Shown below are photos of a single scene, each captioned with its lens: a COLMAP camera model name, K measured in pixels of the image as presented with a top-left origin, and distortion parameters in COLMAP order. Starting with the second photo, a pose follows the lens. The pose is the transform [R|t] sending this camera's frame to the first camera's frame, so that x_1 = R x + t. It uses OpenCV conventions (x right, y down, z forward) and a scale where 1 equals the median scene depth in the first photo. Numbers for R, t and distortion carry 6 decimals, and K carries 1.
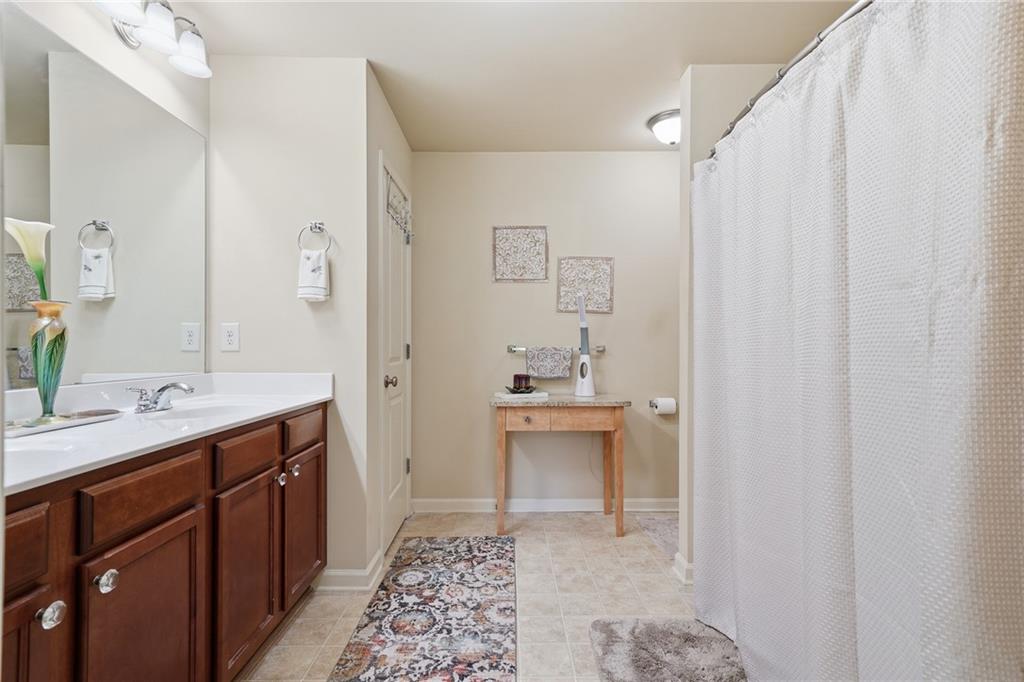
lens RADIAL K [[427.6, 0, 519.0], [0, 427.6, 345.4], [0, 0, 1]] dist [0.002715, 0.000960]
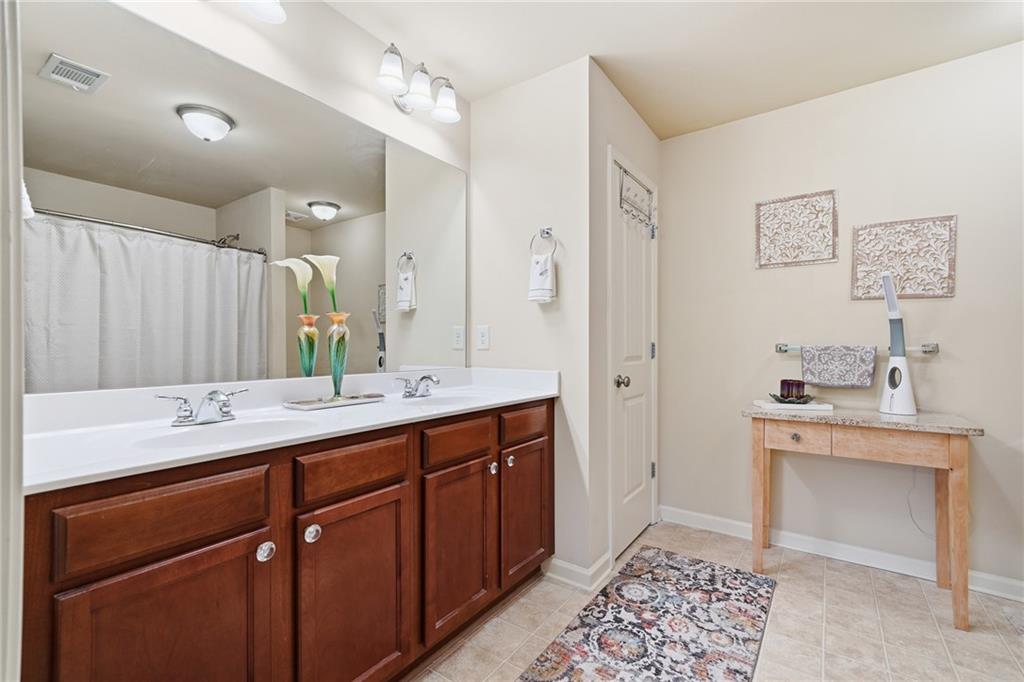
lens RADIAL K [[427.6, 0, 519.0], [0, 427.6, 345.4], [0, 0, 1]] dist [0.002715, 0.000960]
pose [[0.826404, -0.000600, -0.563077, 0.069044], [0.002252, 0.999995, 0.002240, -0.000059], [0.563073, -0.003119, 0.826401, 0.087645]]
